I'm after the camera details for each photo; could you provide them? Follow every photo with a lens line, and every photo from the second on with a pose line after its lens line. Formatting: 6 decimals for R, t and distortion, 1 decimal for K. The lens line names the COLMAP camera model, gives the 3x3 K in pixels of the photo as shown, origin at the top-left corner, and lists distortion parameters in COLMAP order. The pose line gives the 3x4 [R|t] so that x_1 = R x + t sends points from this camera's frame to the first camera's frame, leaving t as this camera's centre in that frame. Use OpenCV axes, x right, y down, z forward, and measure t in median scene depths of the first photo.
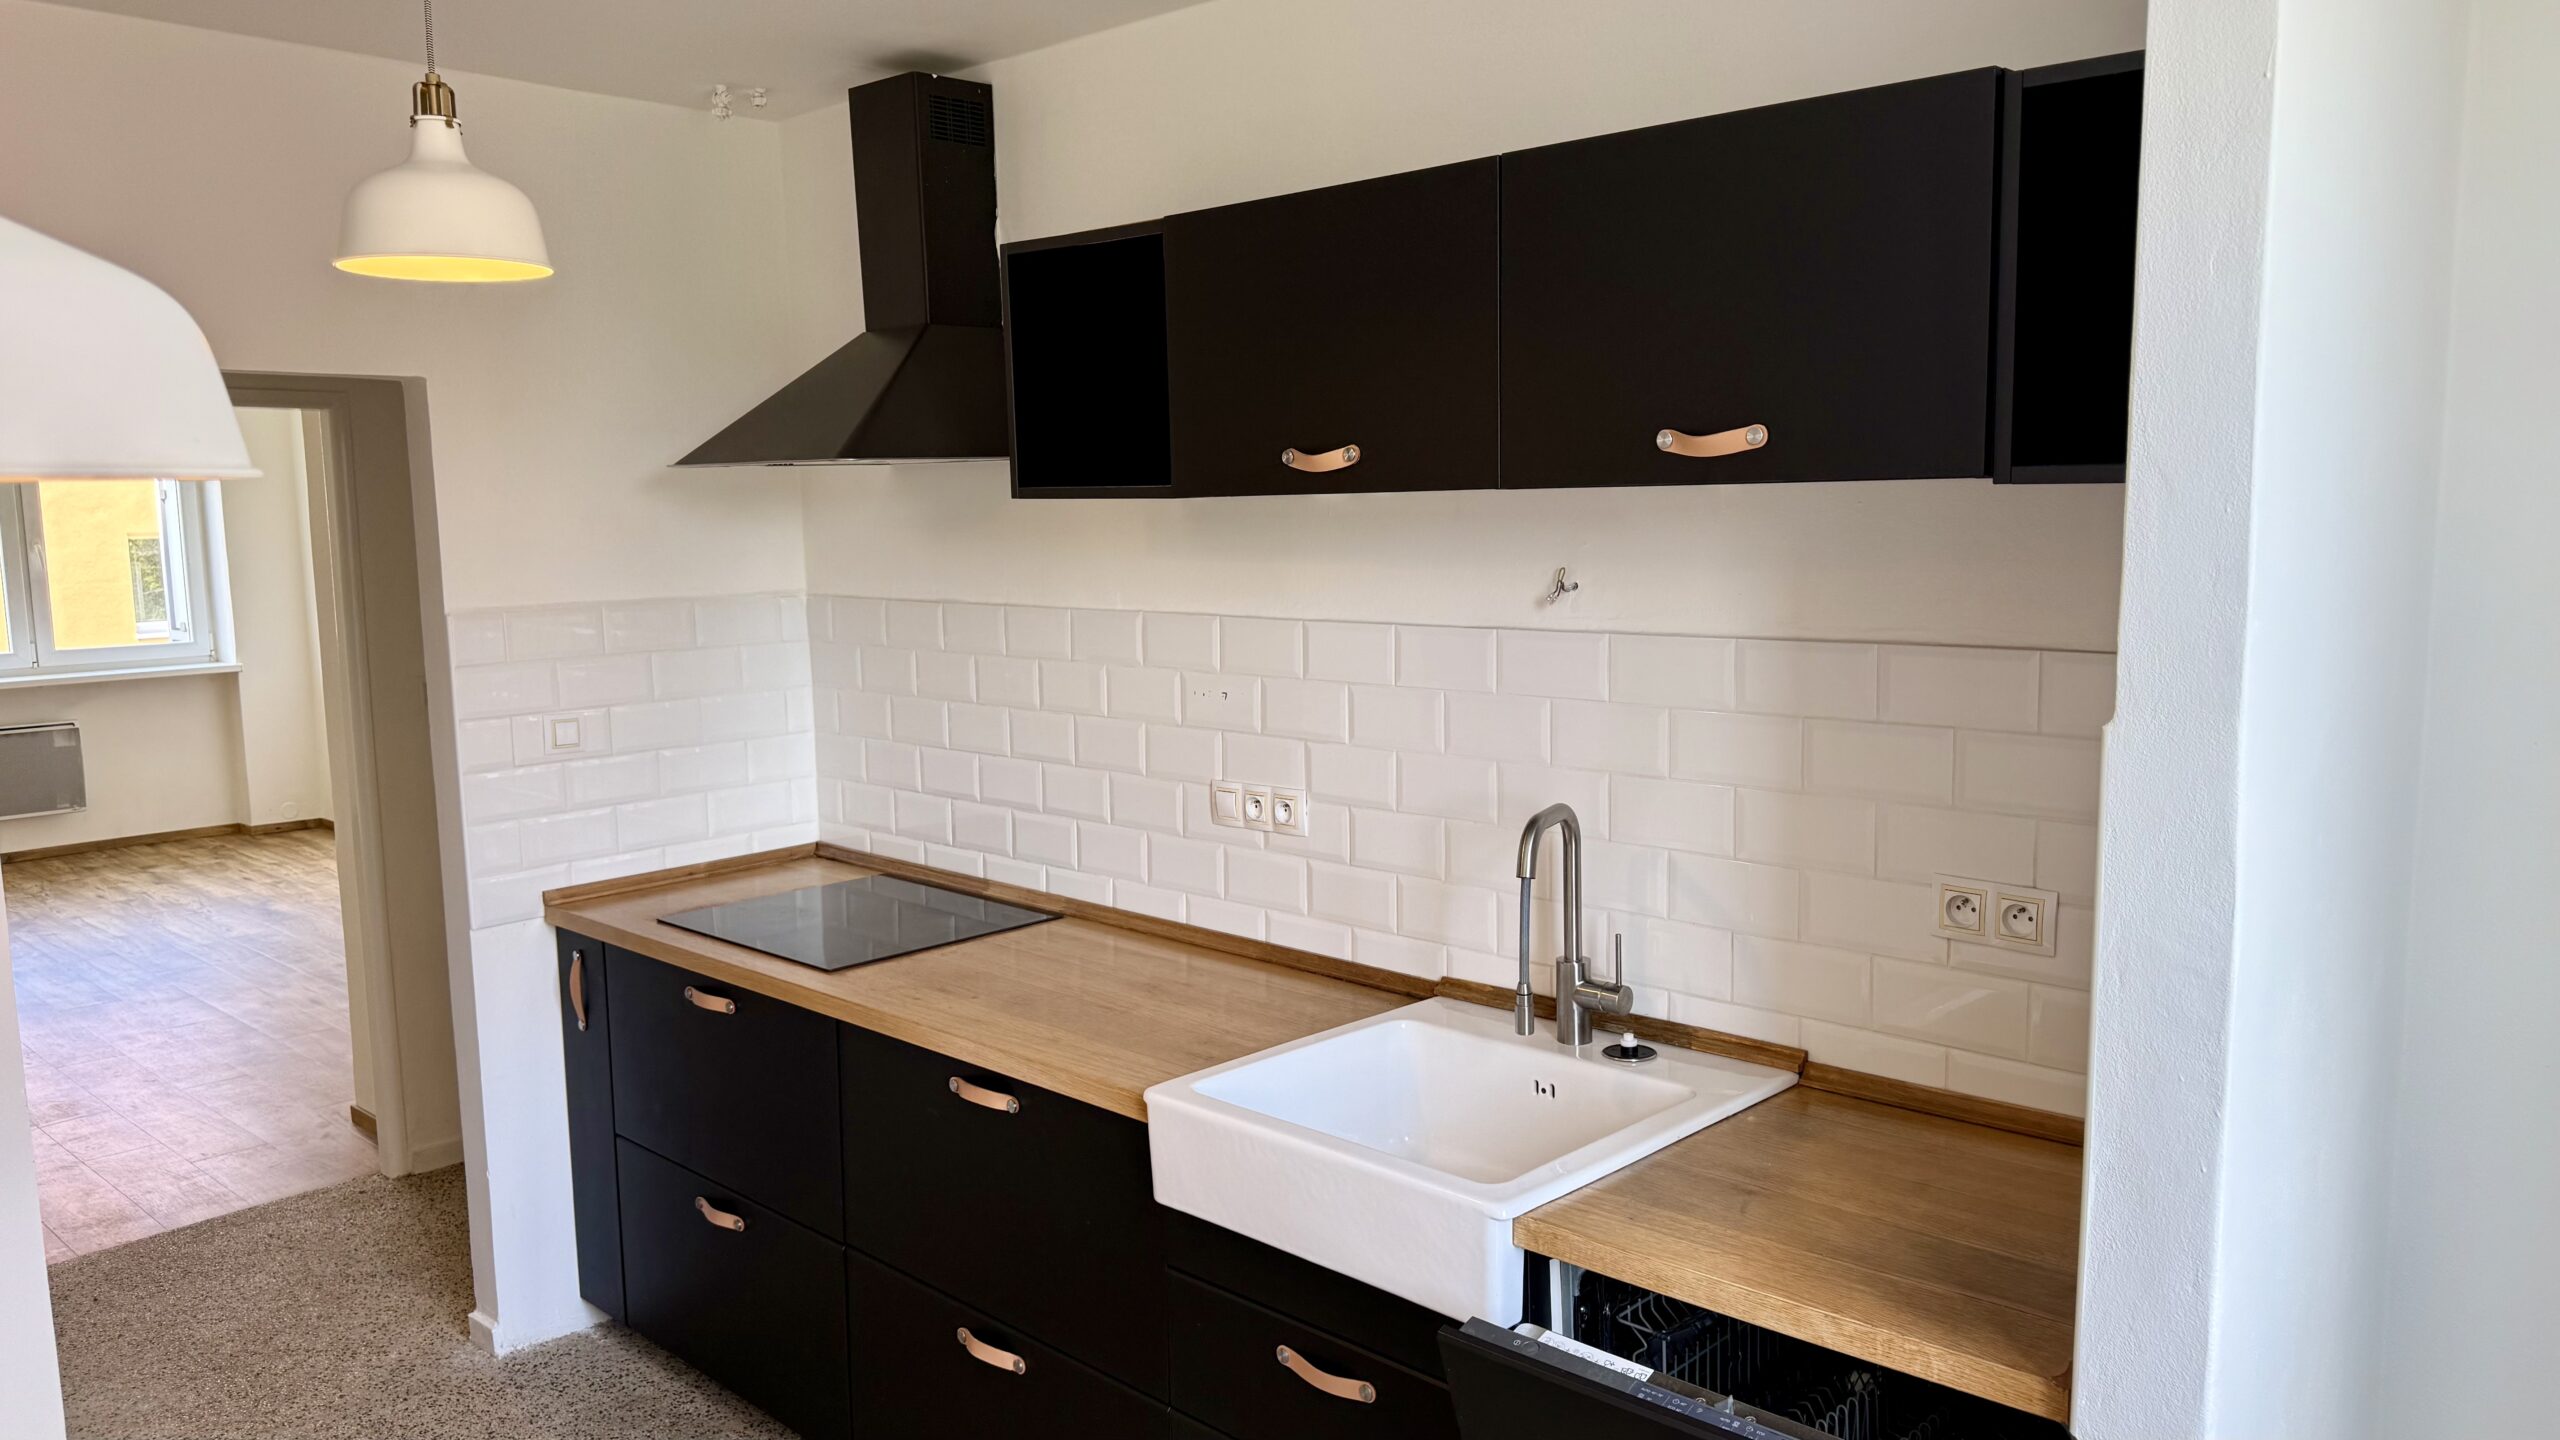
lens RADIAL K [[1802.4, 0, 1280.0], [0, 1802.4, 720.0], [0, 0, 1]] dist [0.106616, -0.146004]
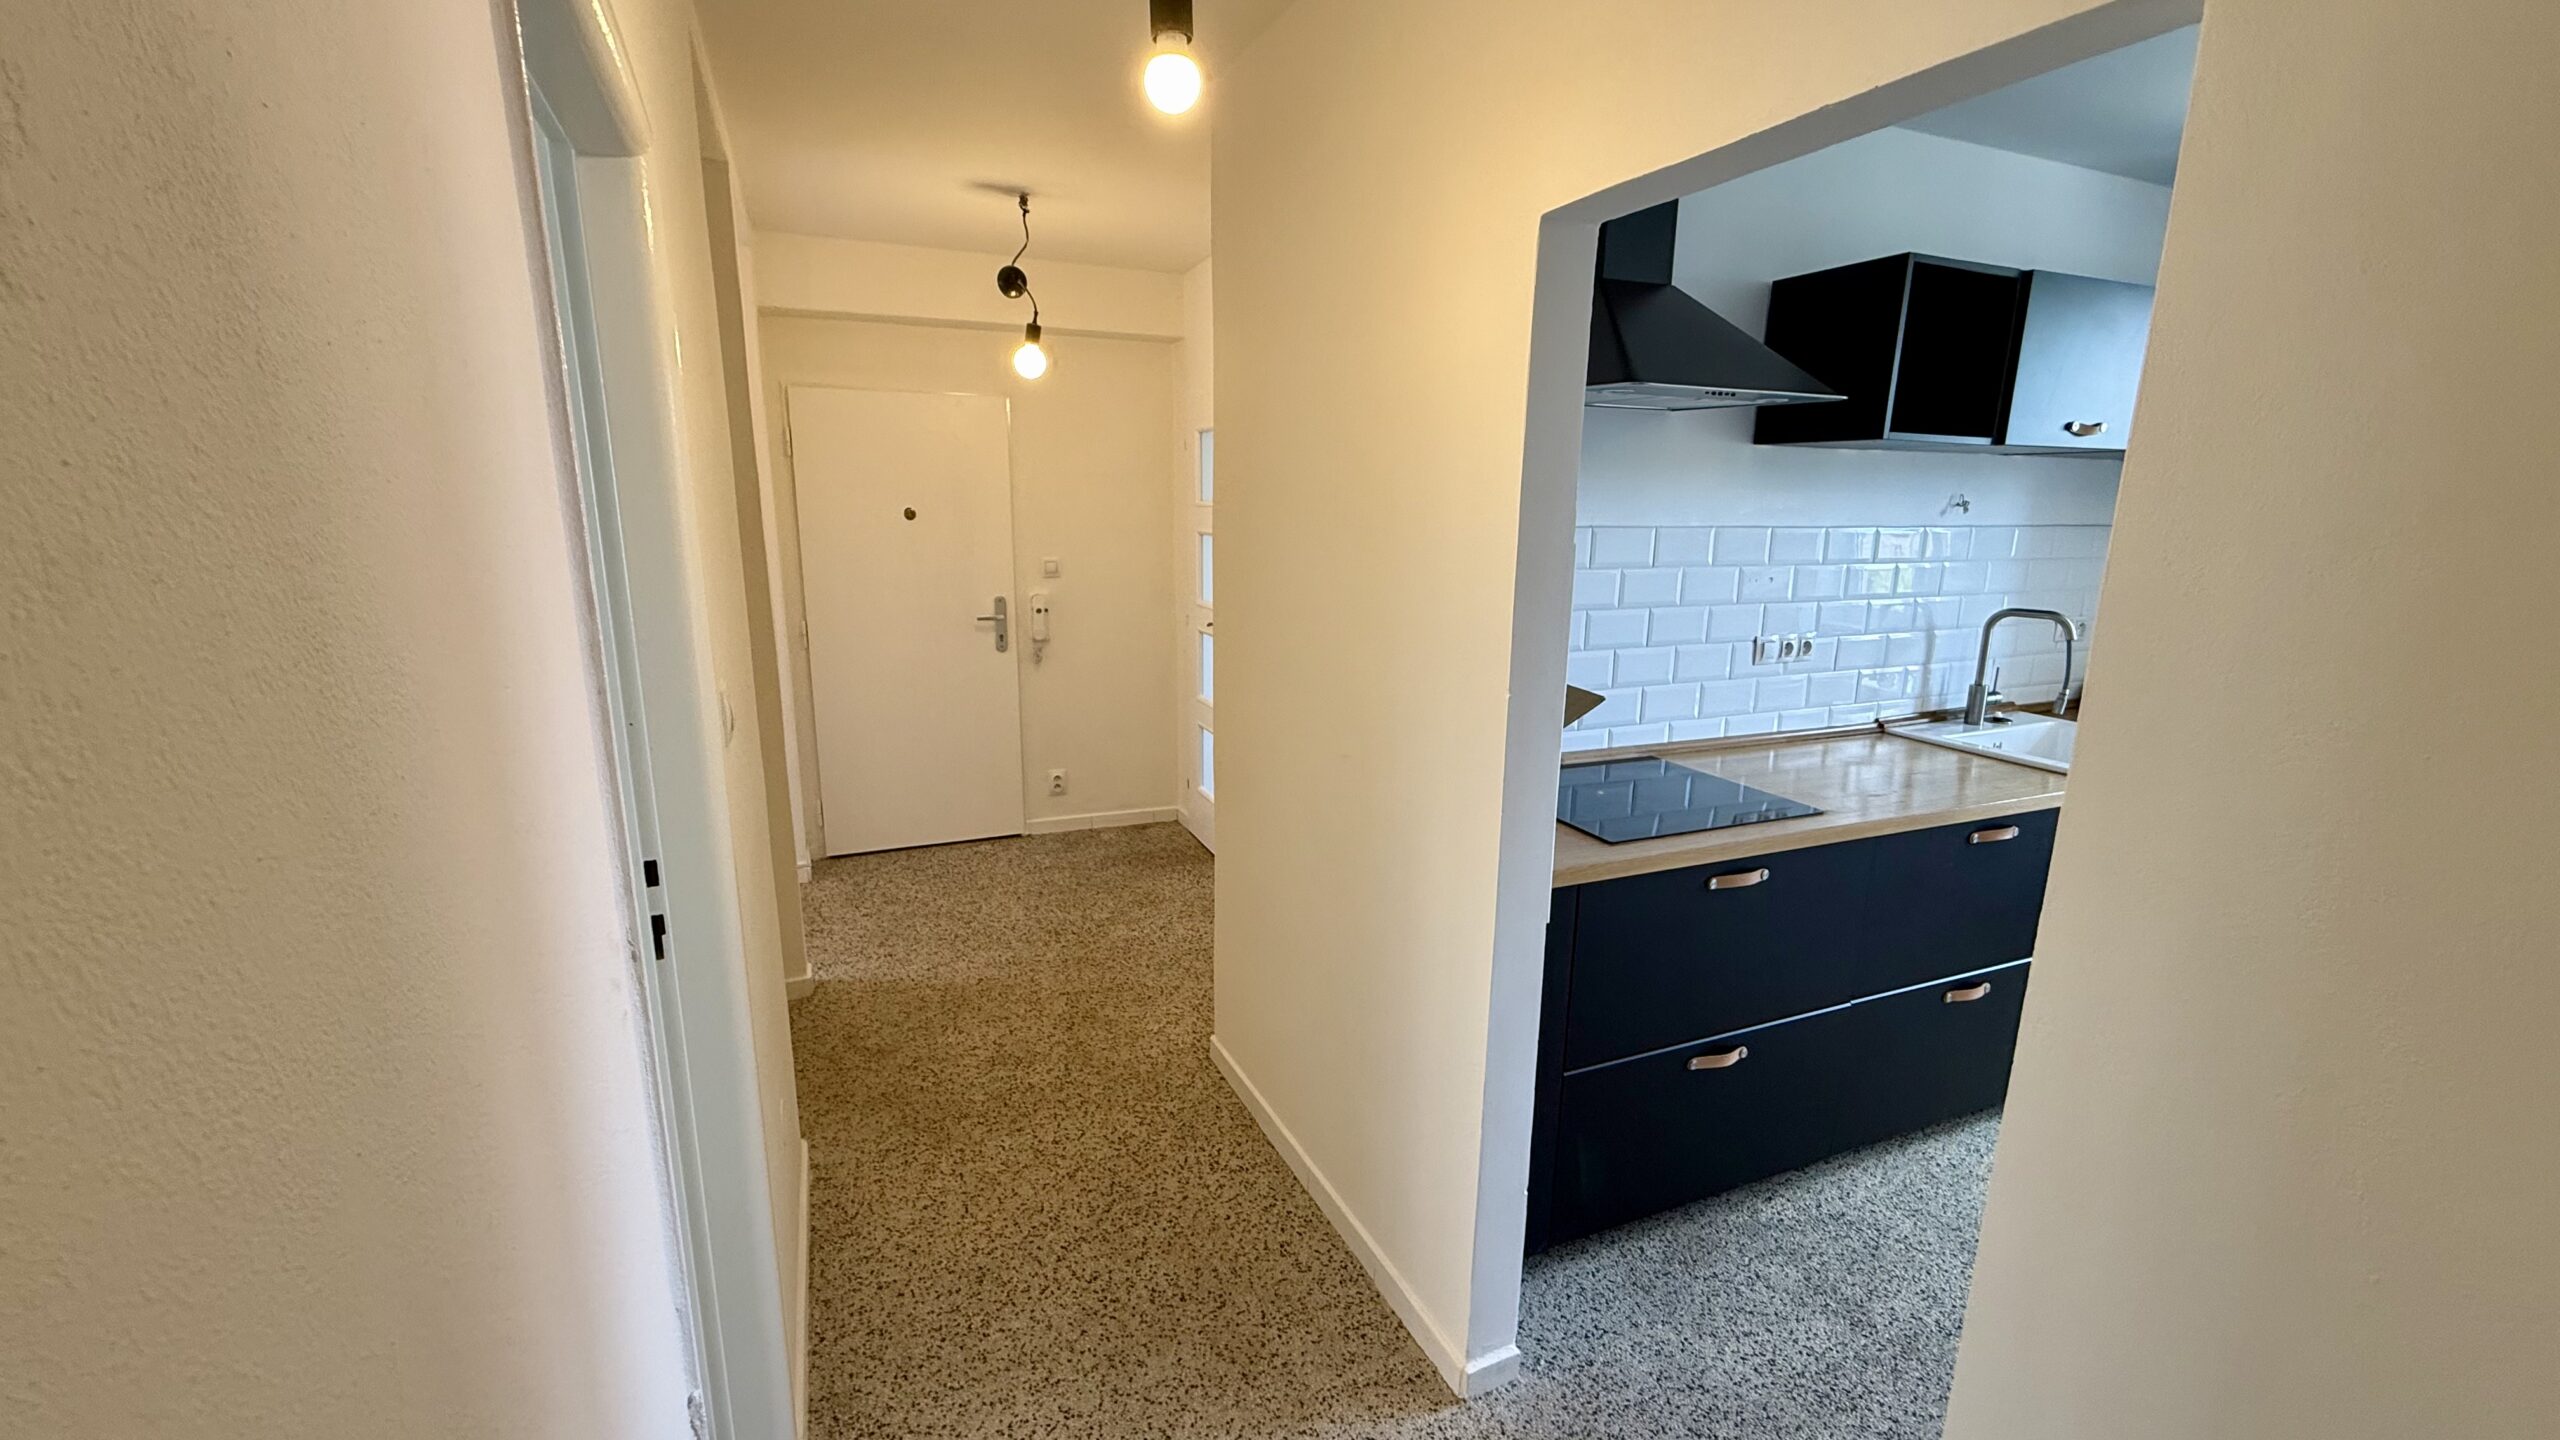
lens RADIAL K [[1021.8, 0, 1272.5], [0, 1021.8, 718.3], [0, 0, 1]] dist [0.002333, -0.000399]
pose [[0.399411, -0.173145, 0.900273, -0.924377], [0.097444, 0.984458, 0.146105, -0.060957], [-0.911579, 0.029370, 0.410075, 0.947304]]
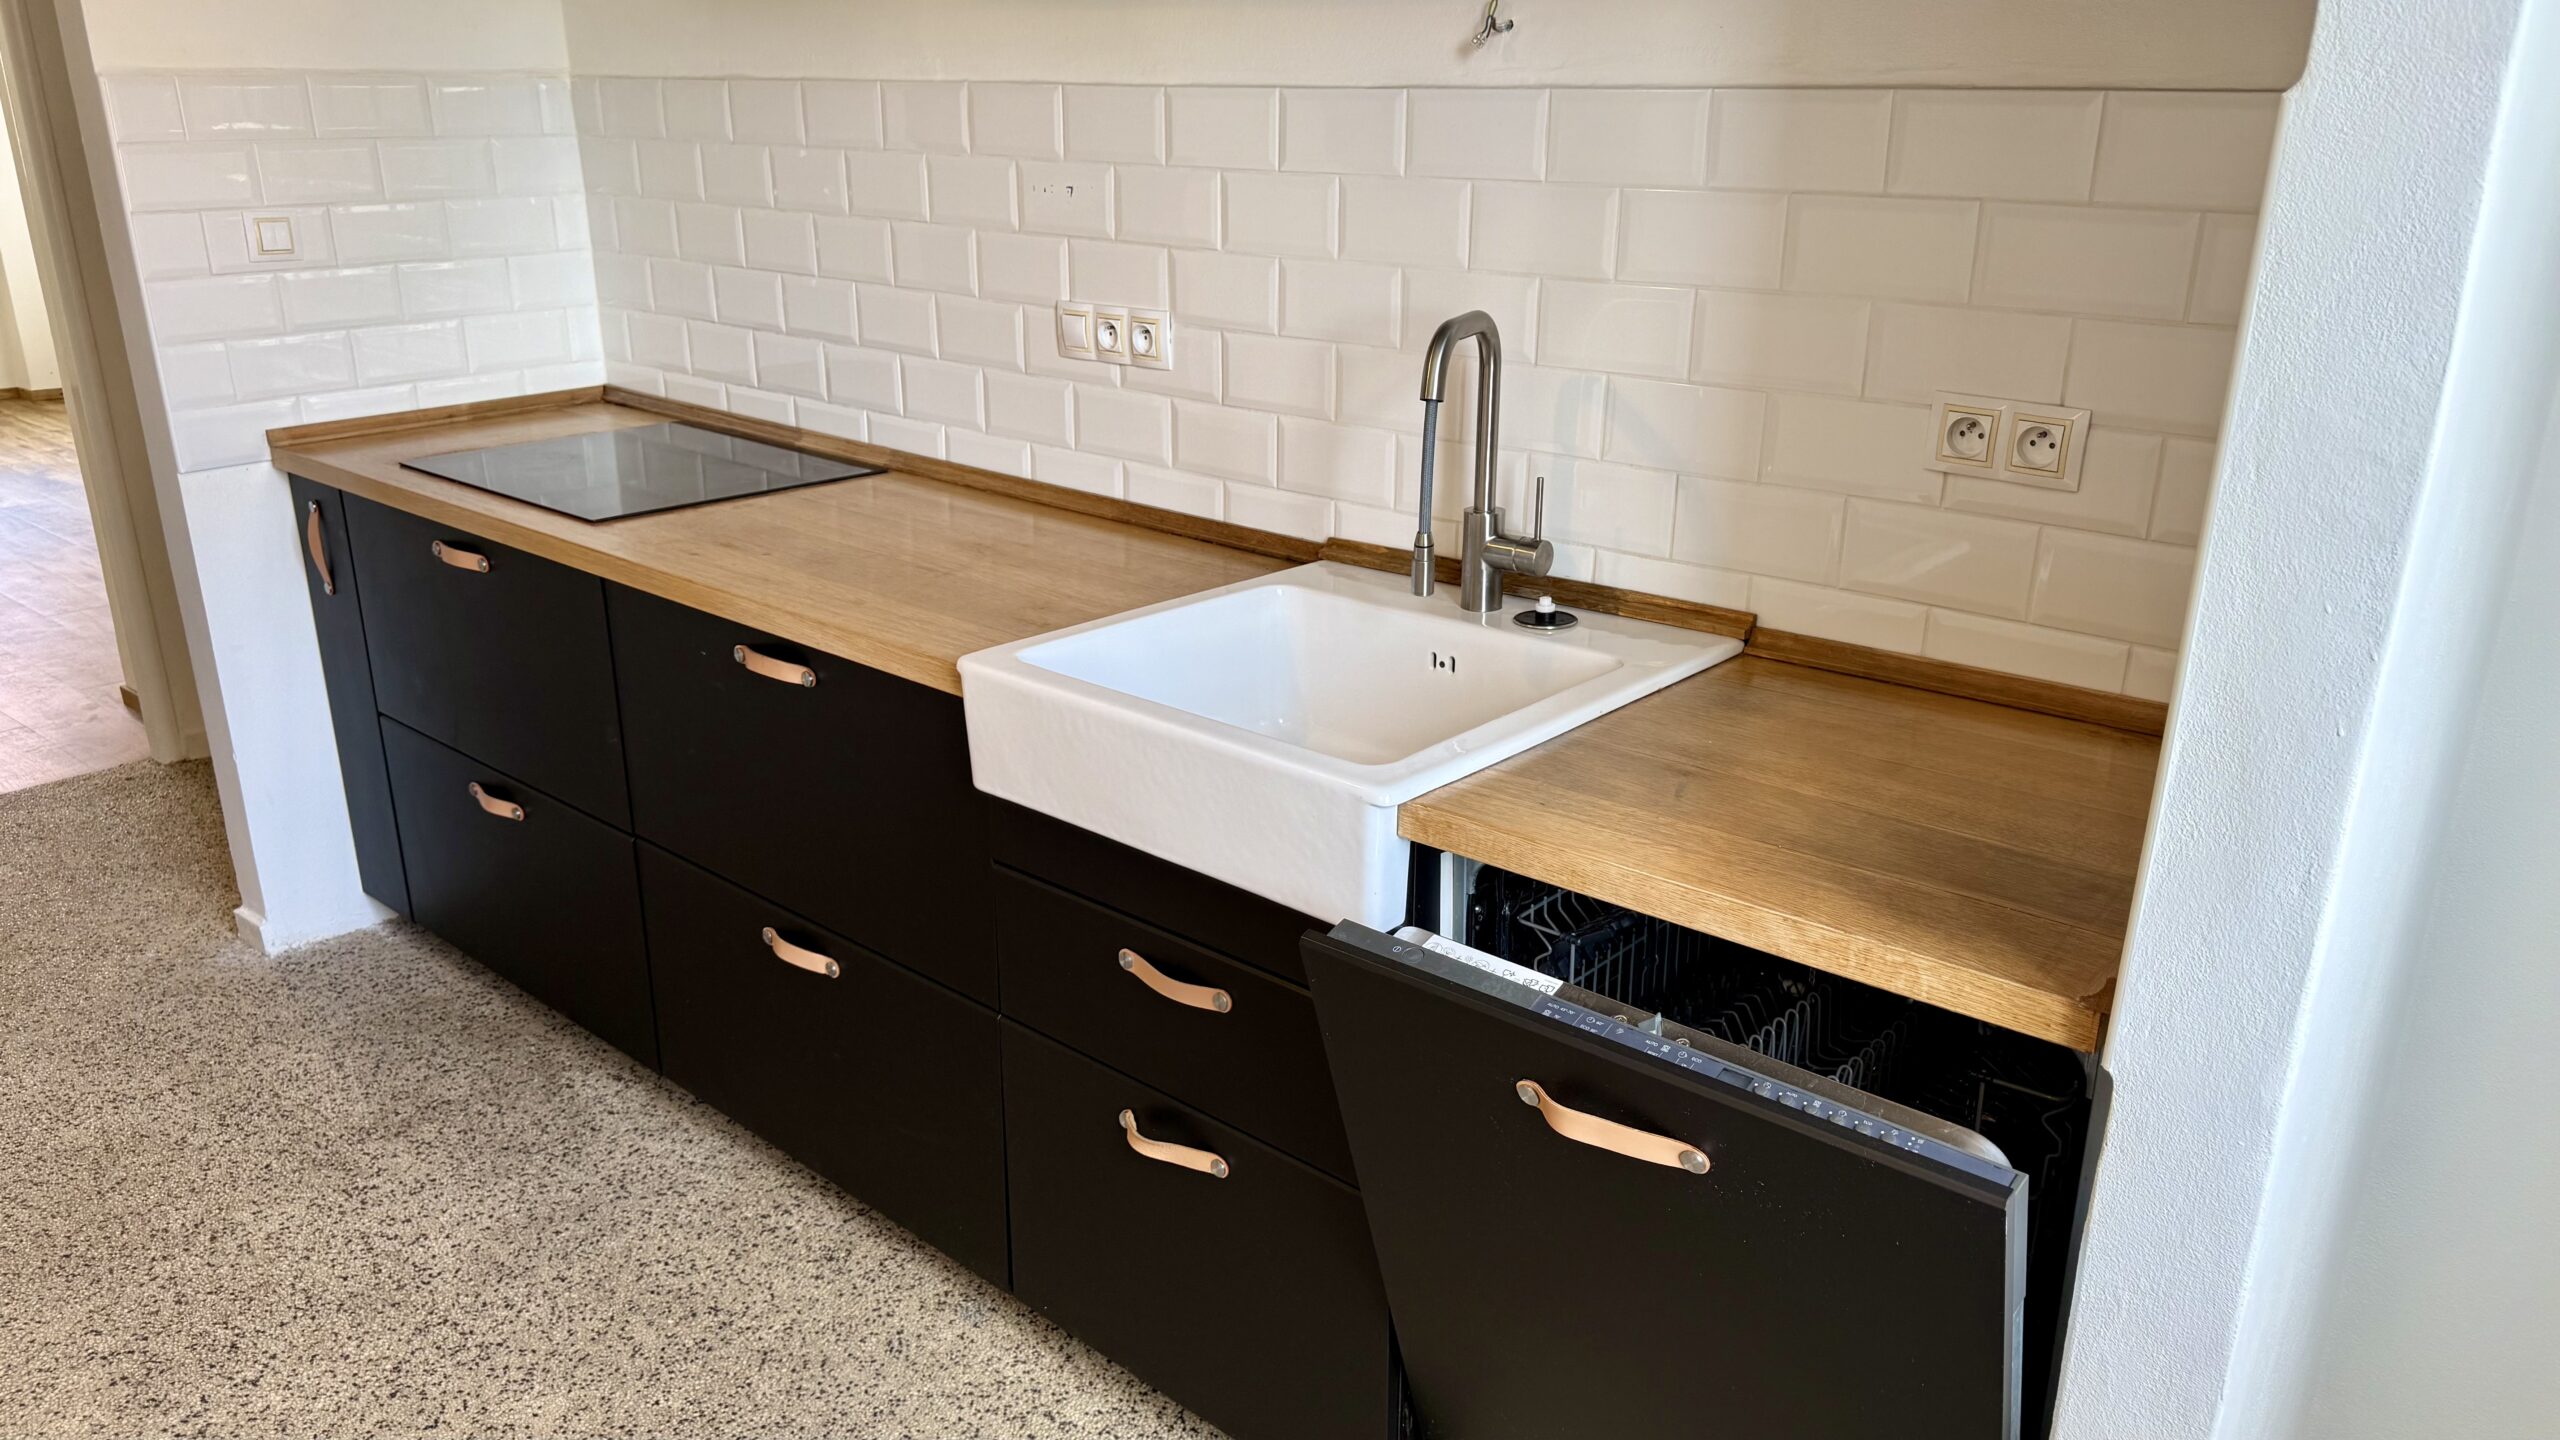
lens RADIAL K [[1802.4, 0, 1280.0], [0, 1802.4, 720.0], [0, 0, 1]] dist [0.106616, -0.146004]
pose [[0.998609, 0.004457, 0.052533, 0.019459], [-0.015497, 0.977219, 0.211668, 0.039905], [-0.050393, -0.212187, 0.975929, 0.133847]]
